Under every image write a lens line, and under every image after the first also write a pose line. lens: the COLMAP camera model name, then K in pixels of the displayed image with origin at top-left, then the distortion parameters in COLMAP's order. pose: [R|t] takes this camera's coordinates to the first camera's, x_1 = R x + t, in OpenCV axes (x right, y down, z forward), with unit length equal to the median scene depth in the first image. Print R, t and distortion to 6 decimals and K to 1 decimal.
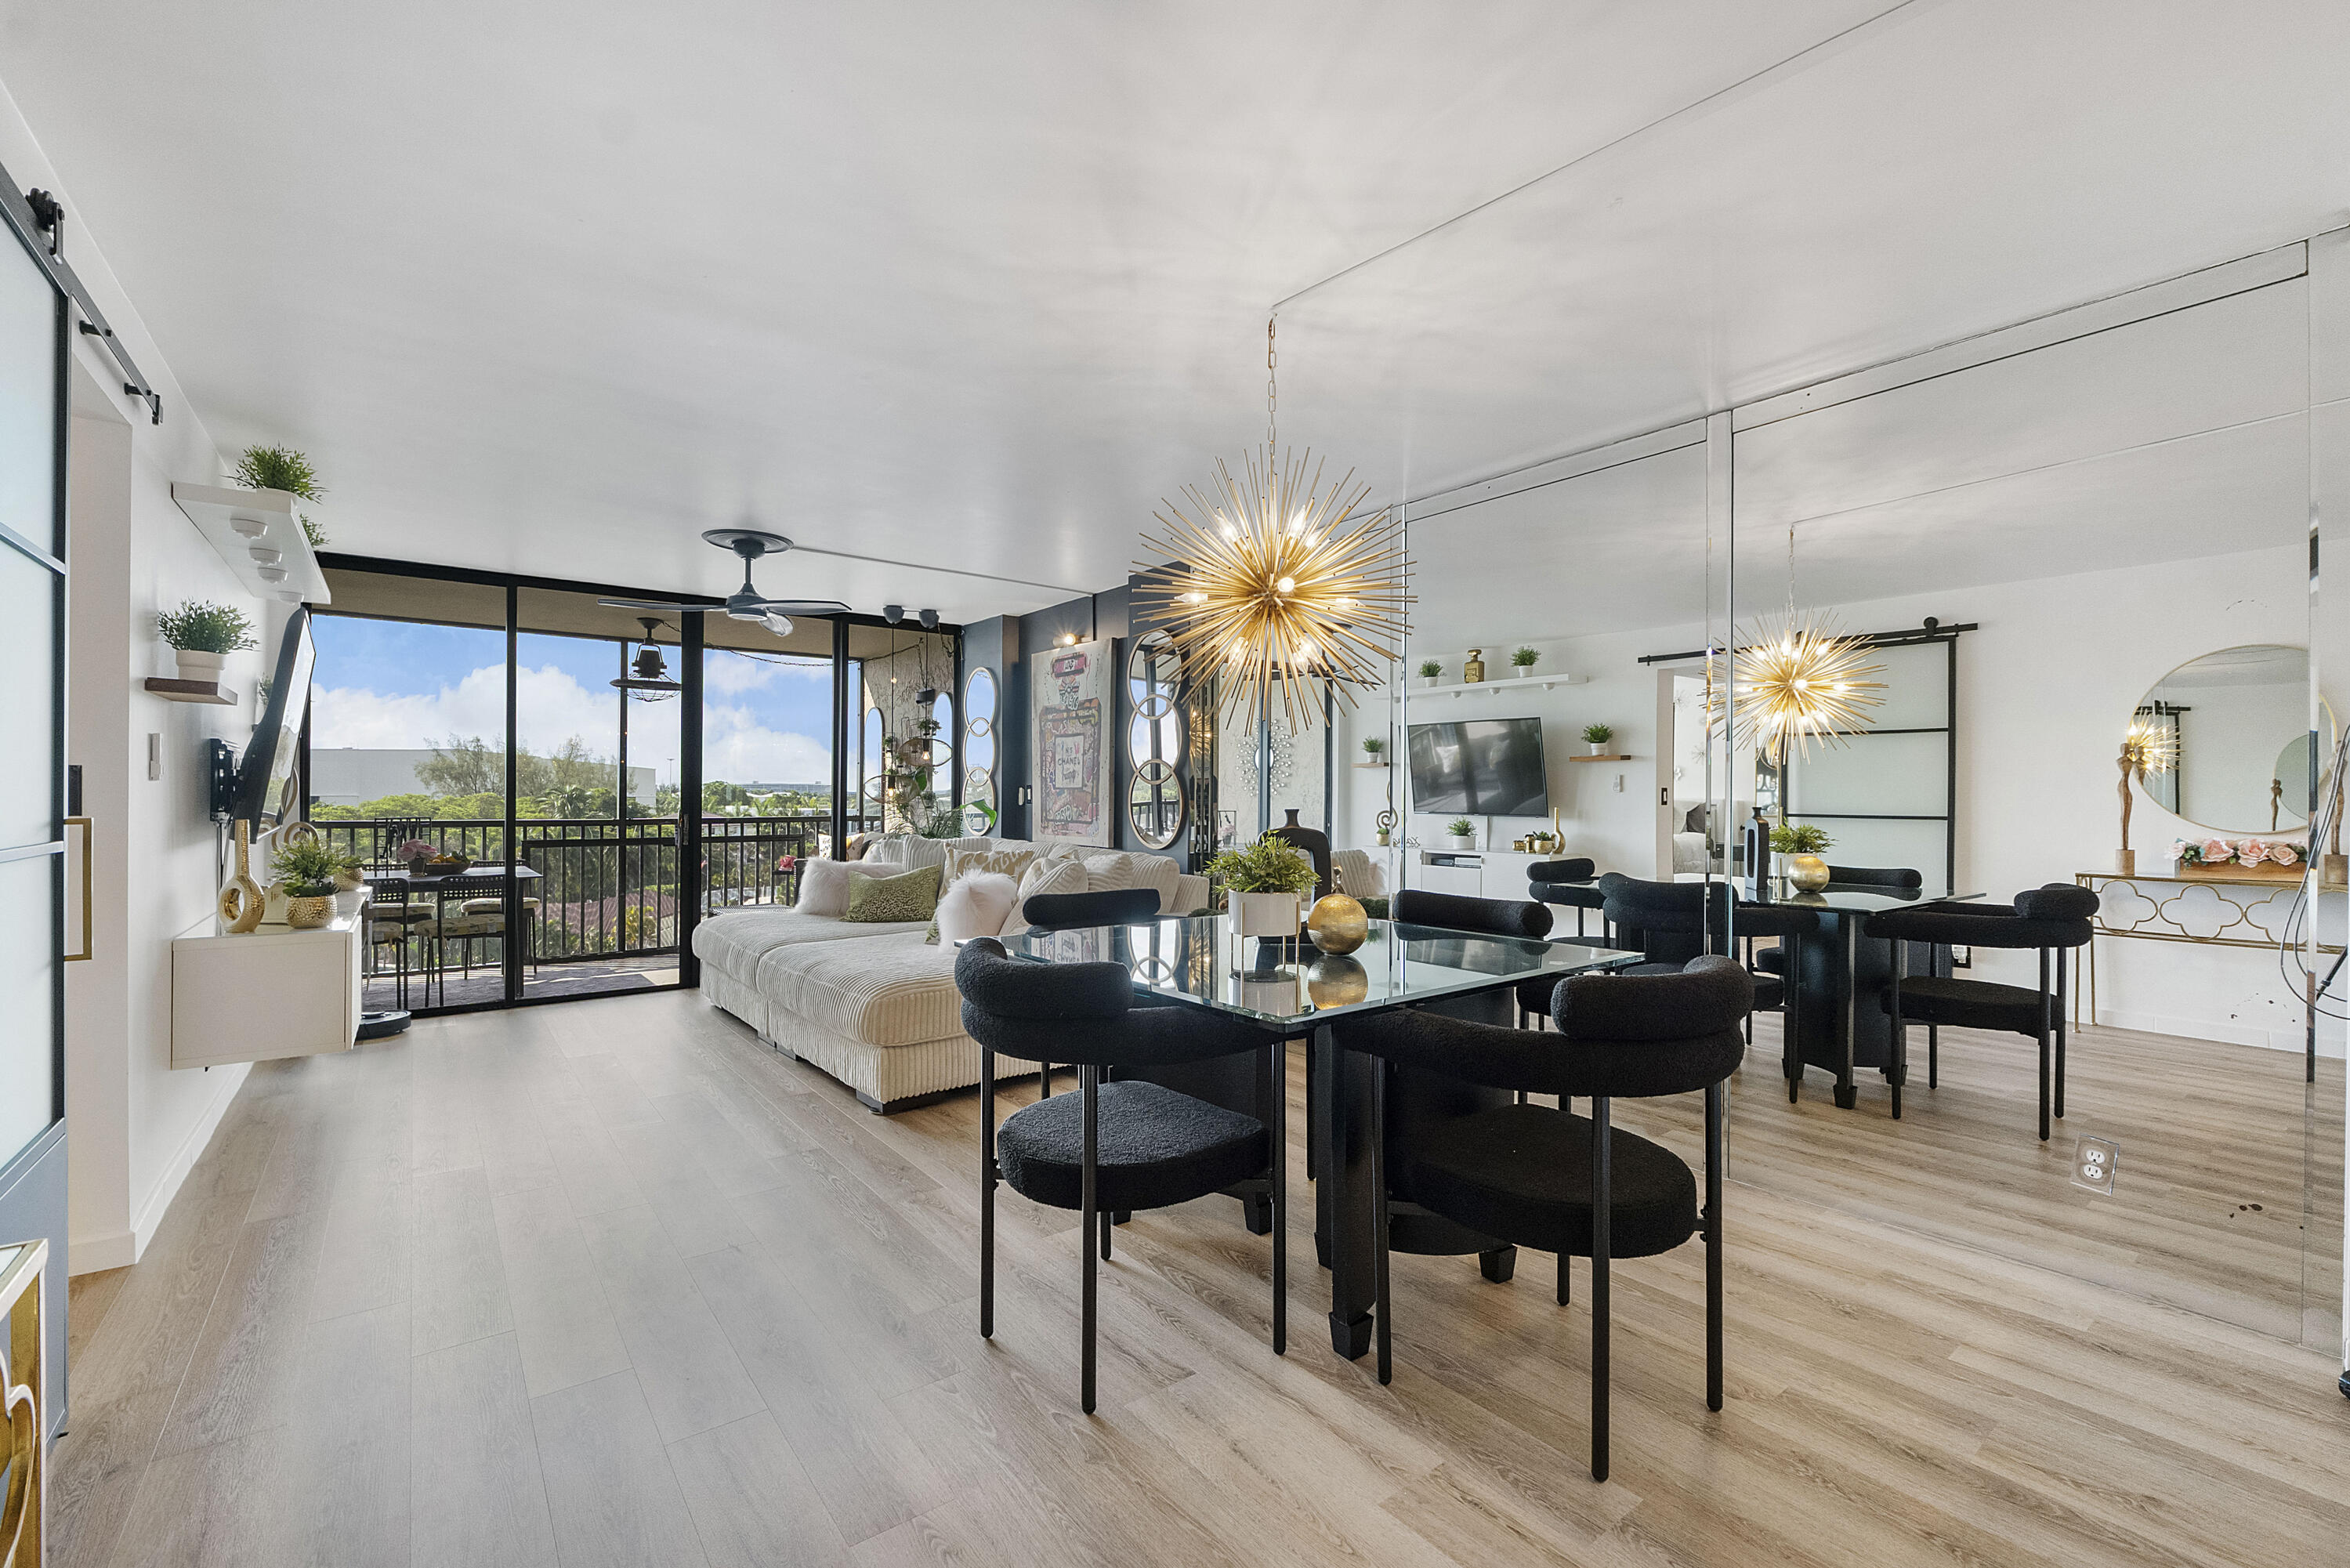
lens RADIAL K [[990.6, 0, 1176.3], [0, 990.6, 780.2], [0, 0, 1]] dist [-0.000434, -0.000020]
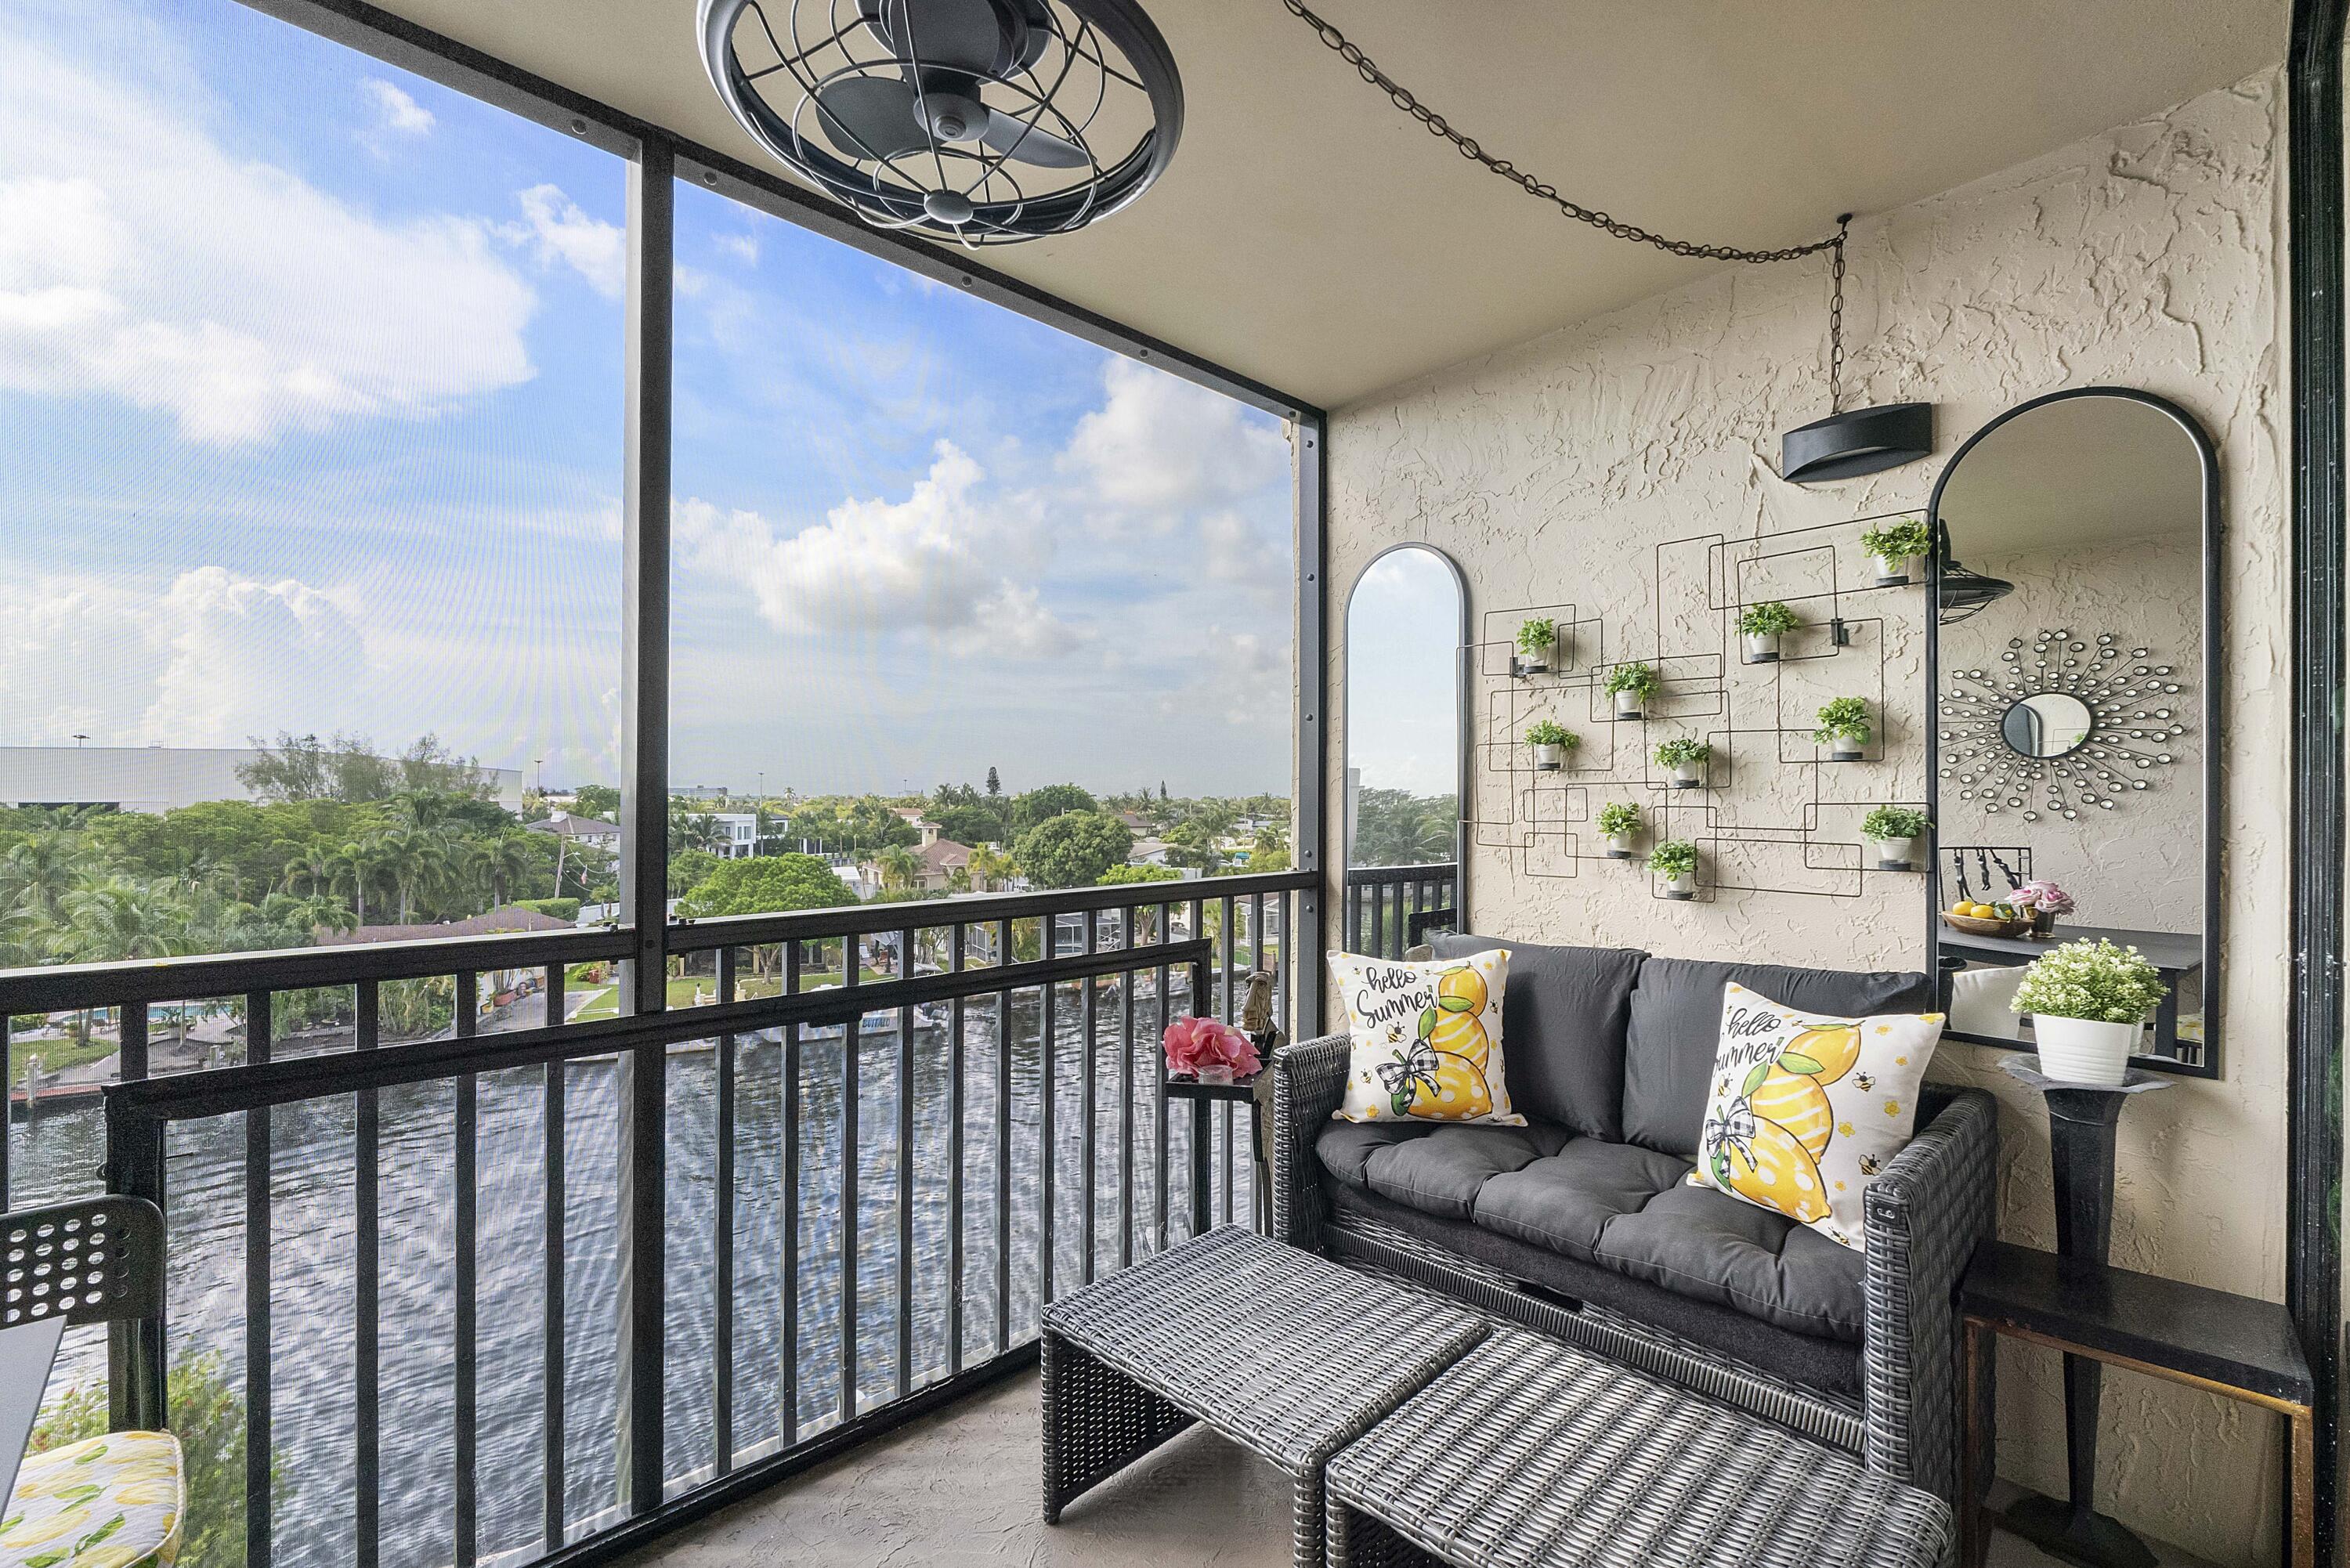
lens RADIAL K [[1001.2, 0, 1179.3], [0, 1001.2, 786.5], [0, 0, 1]] dist [-0.002867, -0.000523]
pose [[0.995154, 0.001435, 0.098318, -0.530672], [-0.001586, 0.999998, 0.001463, 0.006709], [-0.098316, -0.001611, 0.995154, 0.876742]]
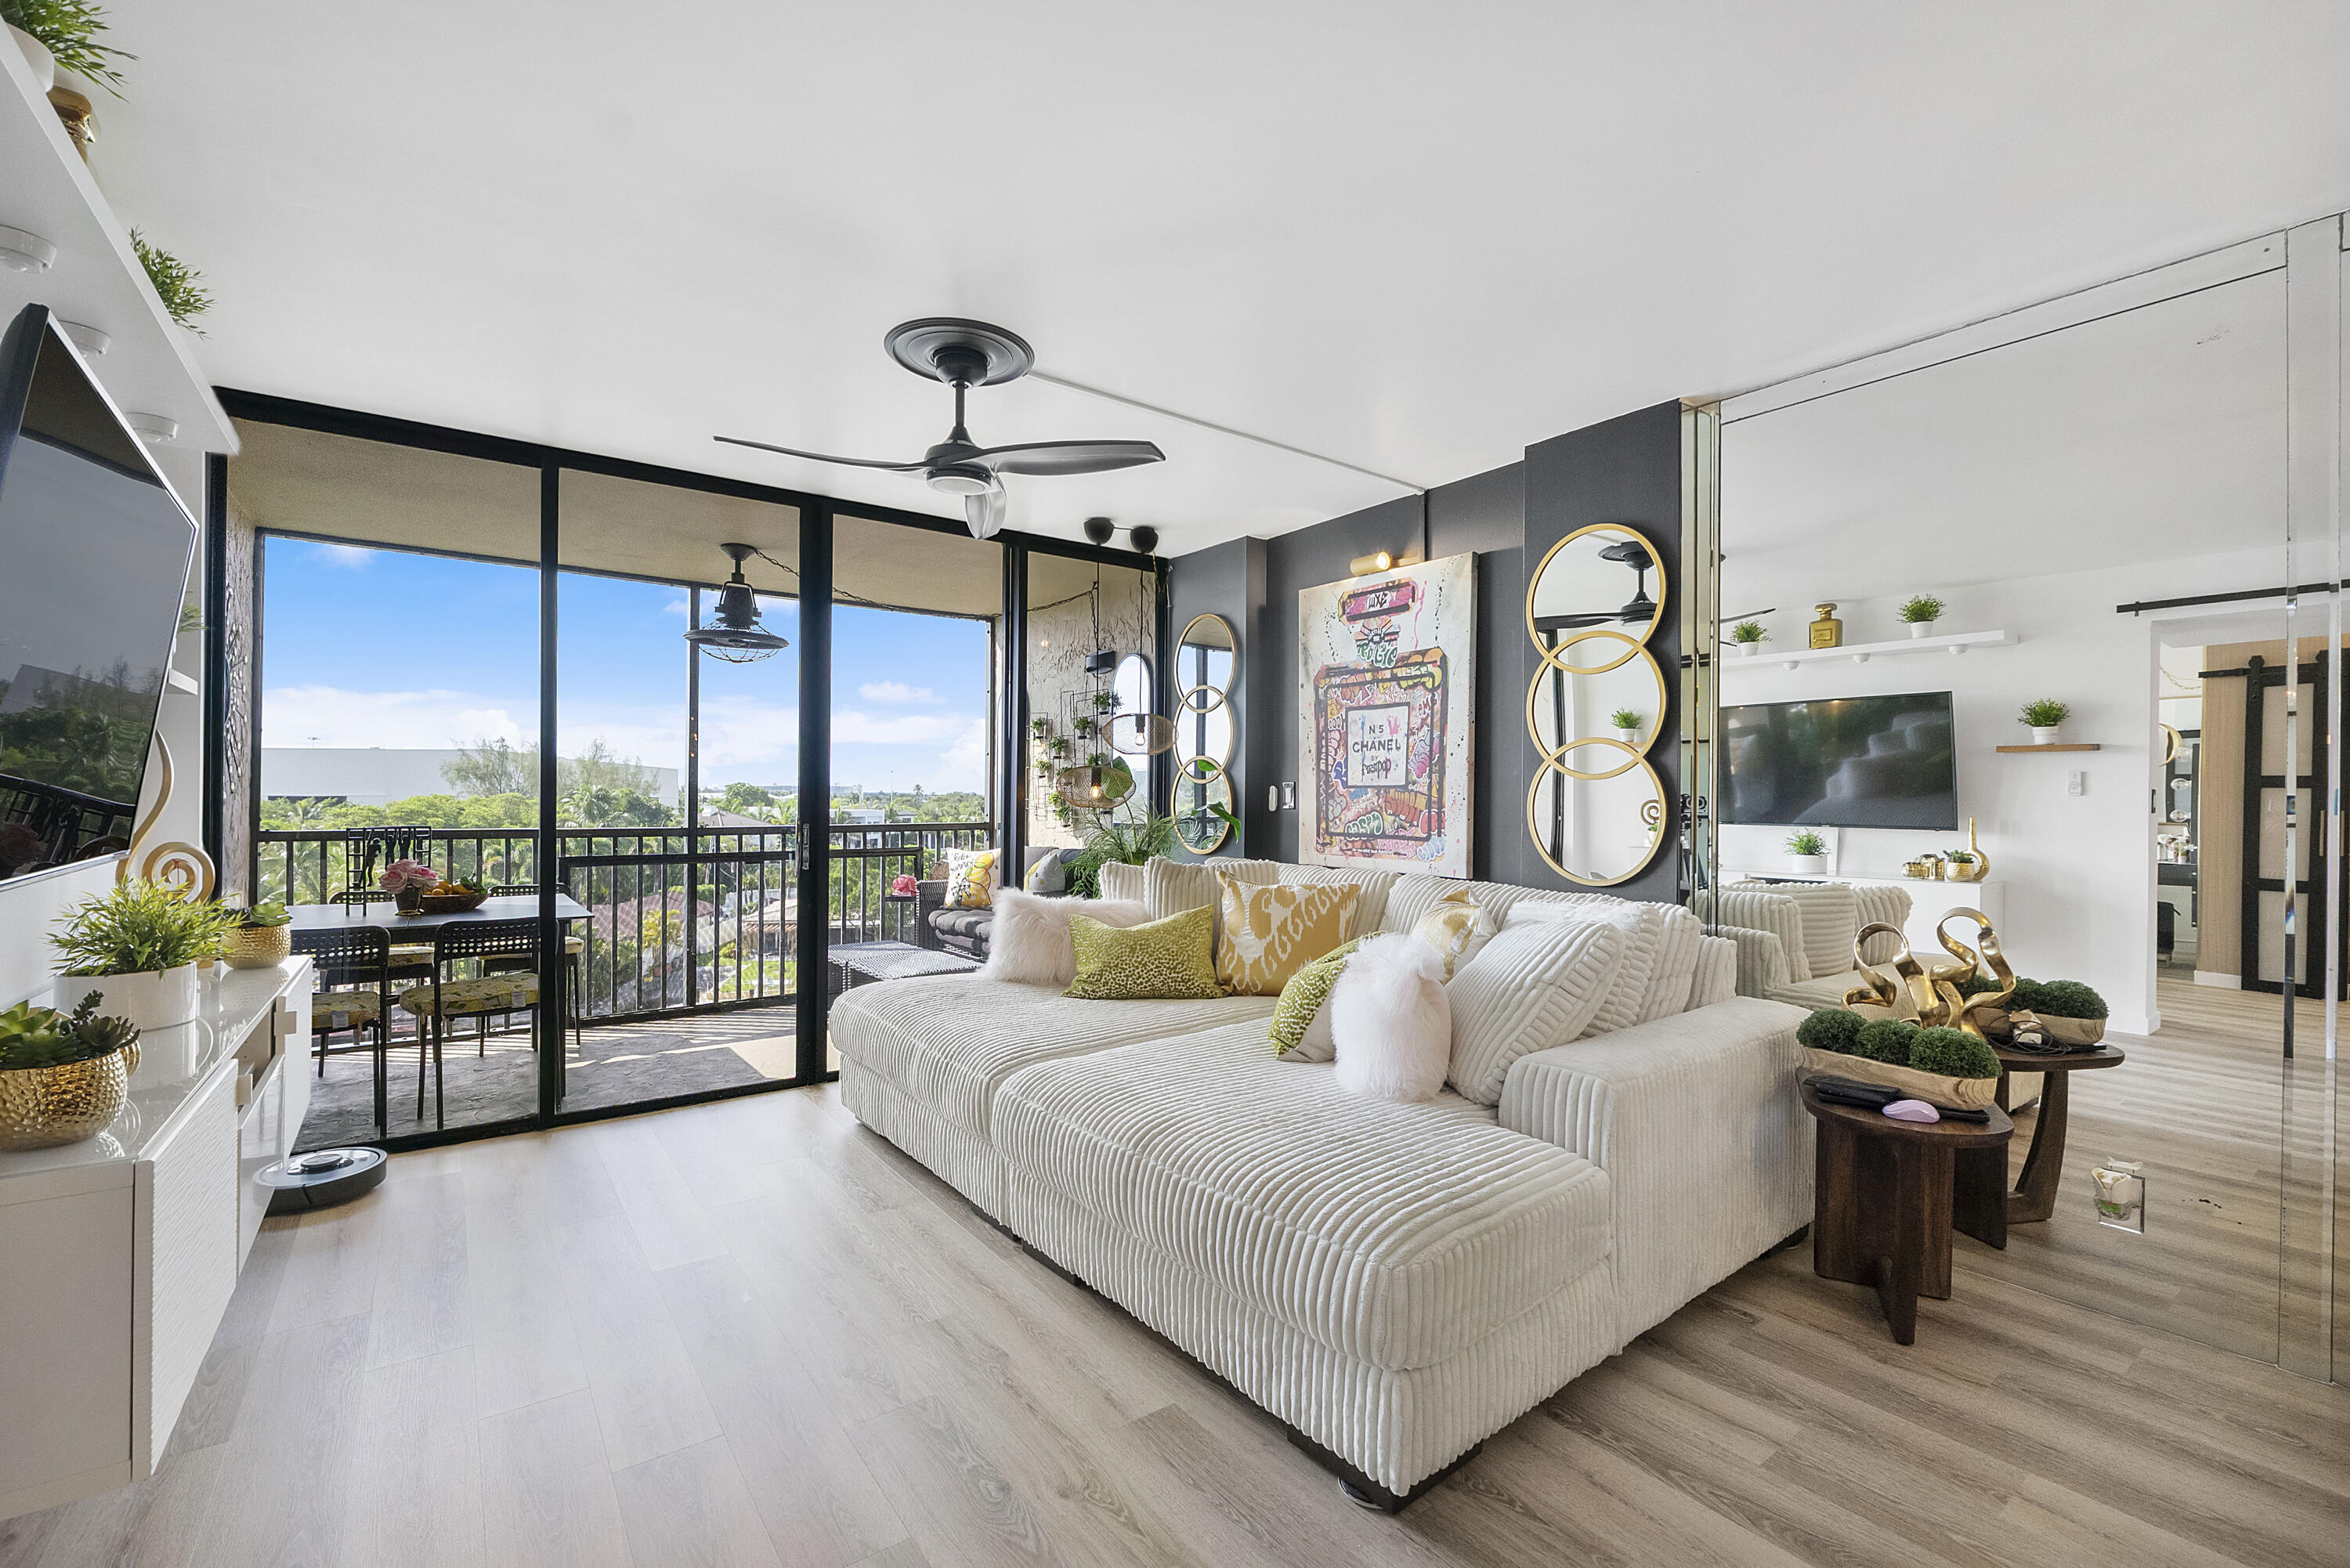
lens RADIAL K [[1001.2, 0, 1179.3], [0, 1001.2, 786.5], [0, 0, 1]] dist [-0.002867, -0.000523]
pose [[0.999803, 0.003370, -0.019551, -0.209090], [-0.003302, 0.999988, 0.003542, 0.005609], [0.019563, -0.003477, 0.999803, 0.300683]]
